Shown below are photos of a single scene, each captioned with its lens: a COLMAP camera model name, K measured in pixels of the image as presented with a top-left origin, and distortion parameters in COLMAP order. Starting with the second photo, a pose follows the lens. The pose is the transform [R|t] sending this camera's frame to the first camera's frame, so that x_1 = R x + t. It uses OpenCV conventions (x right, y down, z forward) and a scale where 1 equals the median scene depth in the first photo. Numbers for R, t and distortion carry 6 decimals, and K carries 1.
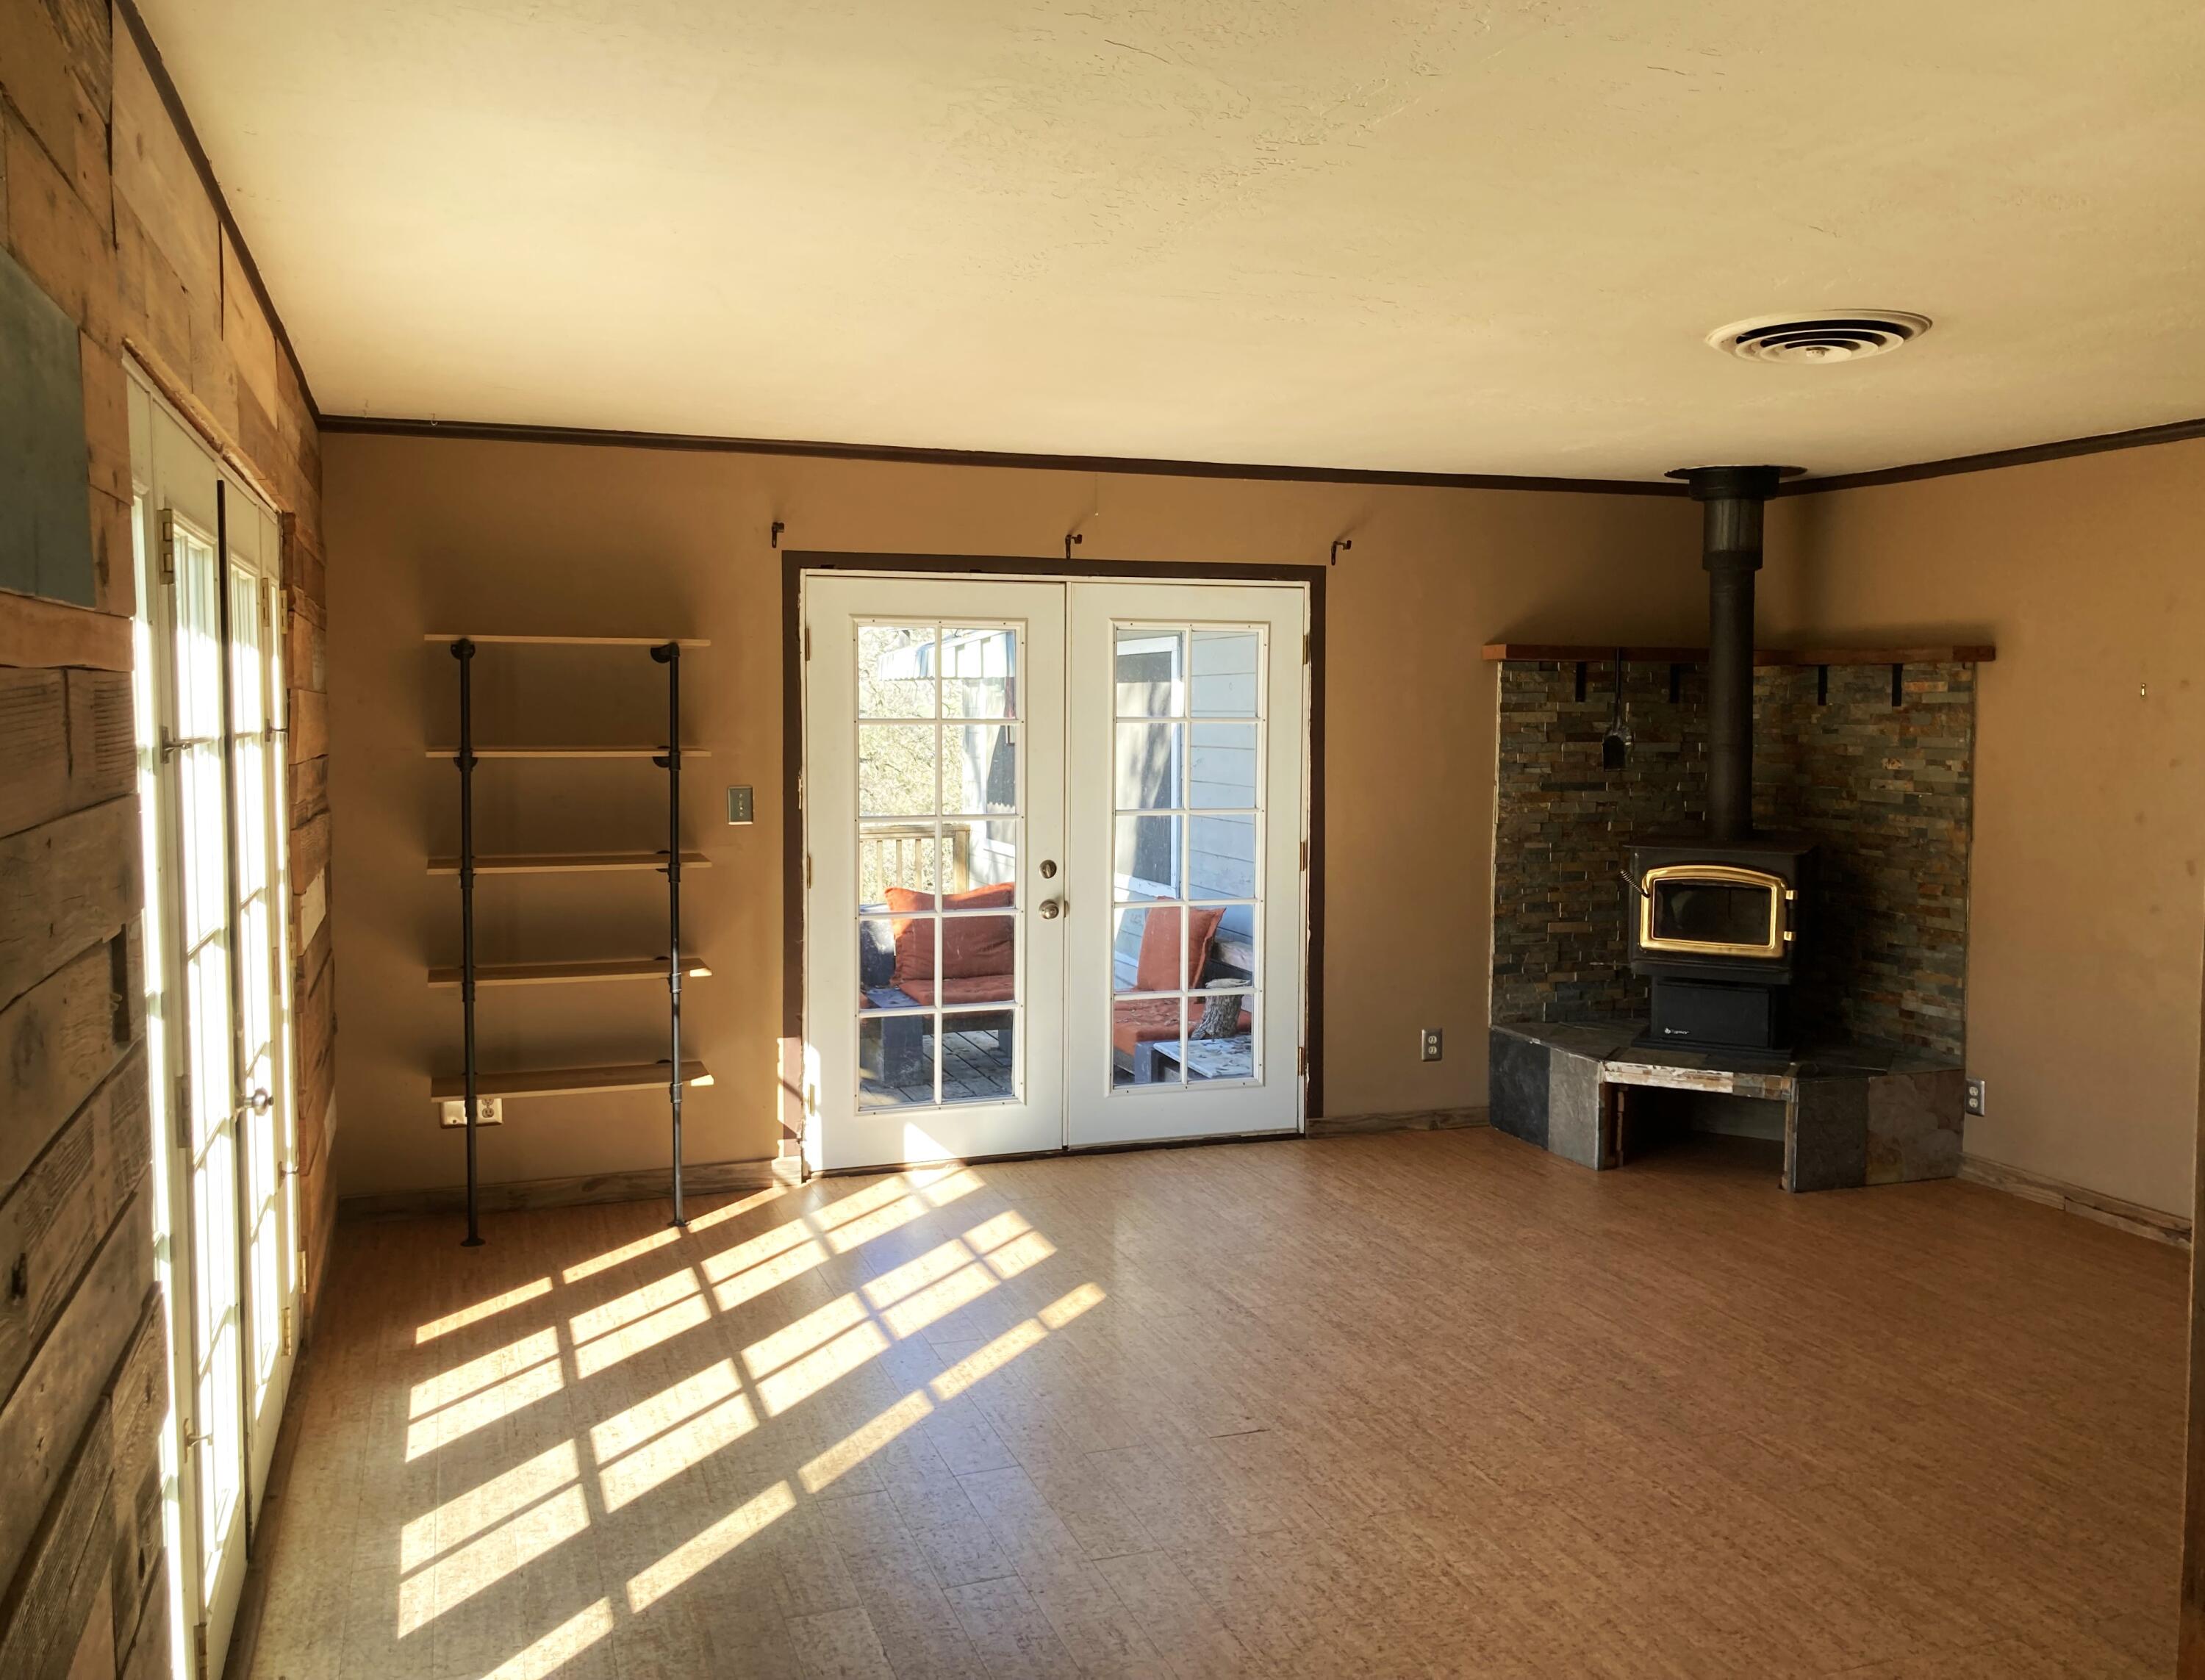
lens RADIAL K [[1918.9, 0, 1103.3], [0, 1918.9, 805.8], [0, 0, 1]] dist [0.082877, -0.080282]
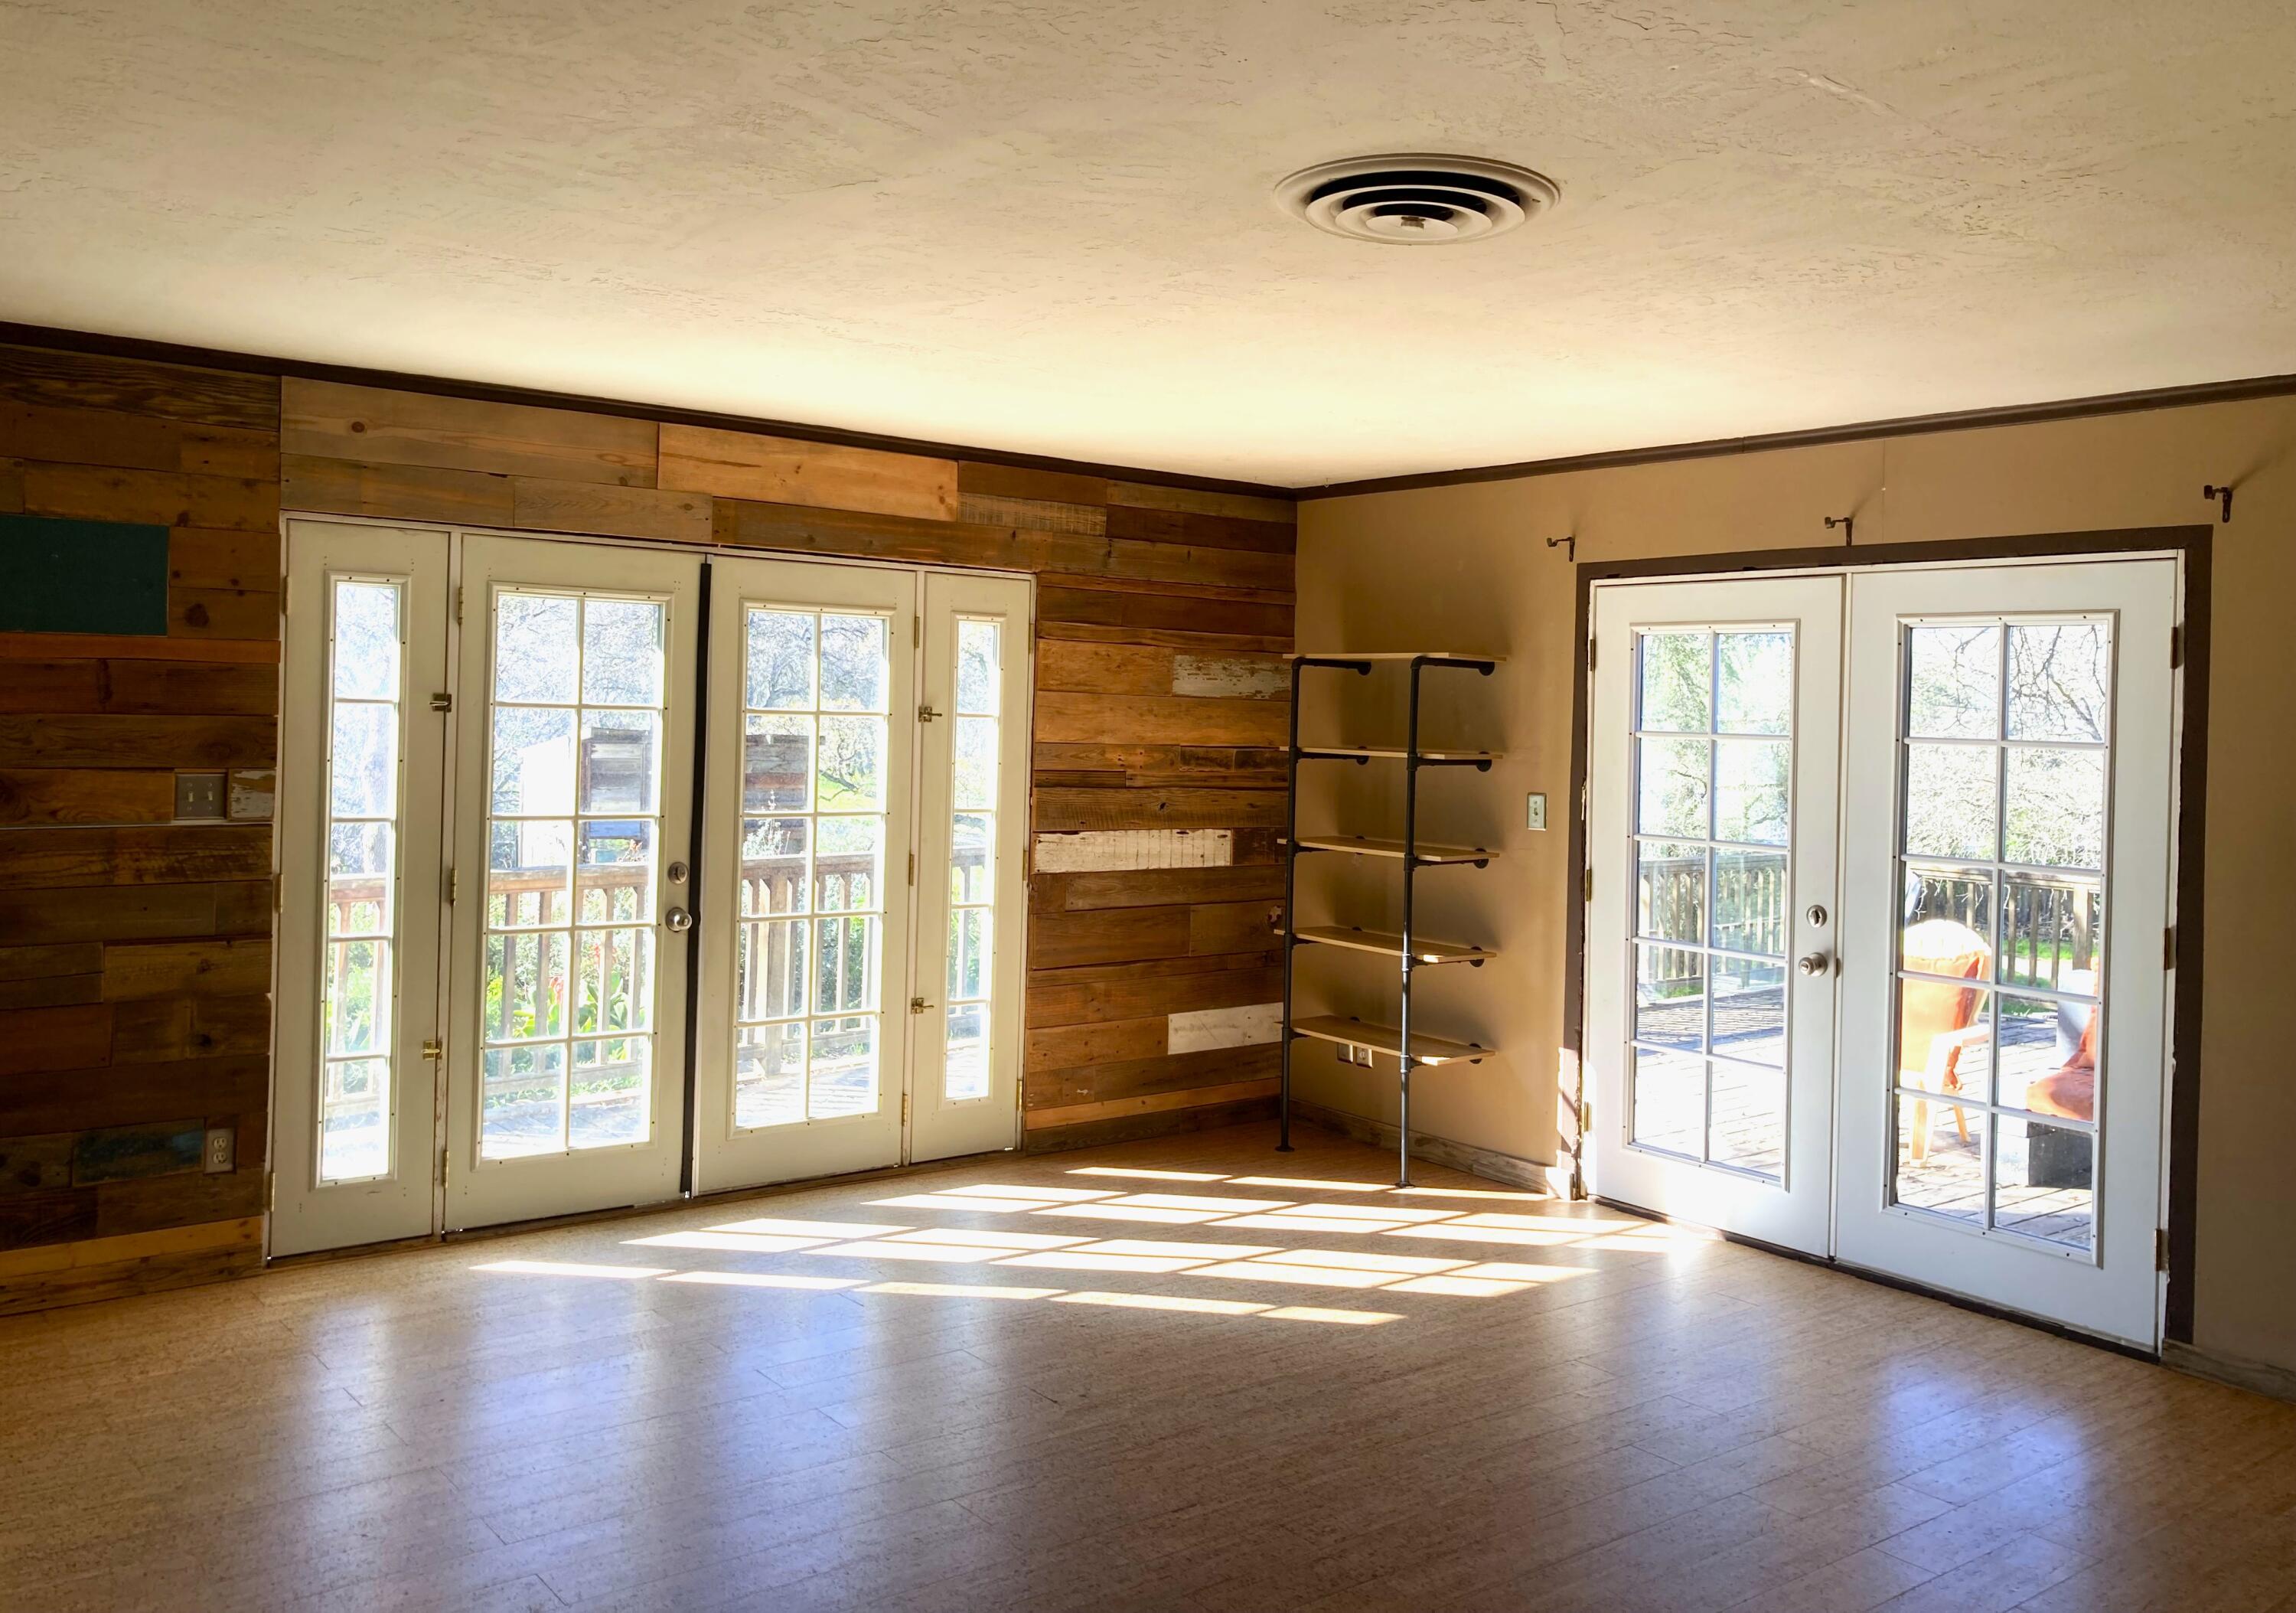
lens RADIAL K [[1905.1, 0, 1146.8], [0, 1905.1, 721.3], [0, 0, 1]] dist [0.052214, -0.003057]
pose [[0.300962, 0.010006, -0.953584, 0.661403], [-0.080183, 0.996670, -0.014848, -0.015153], [0.950259, 0.080930, 0.300762, 0.445645]]
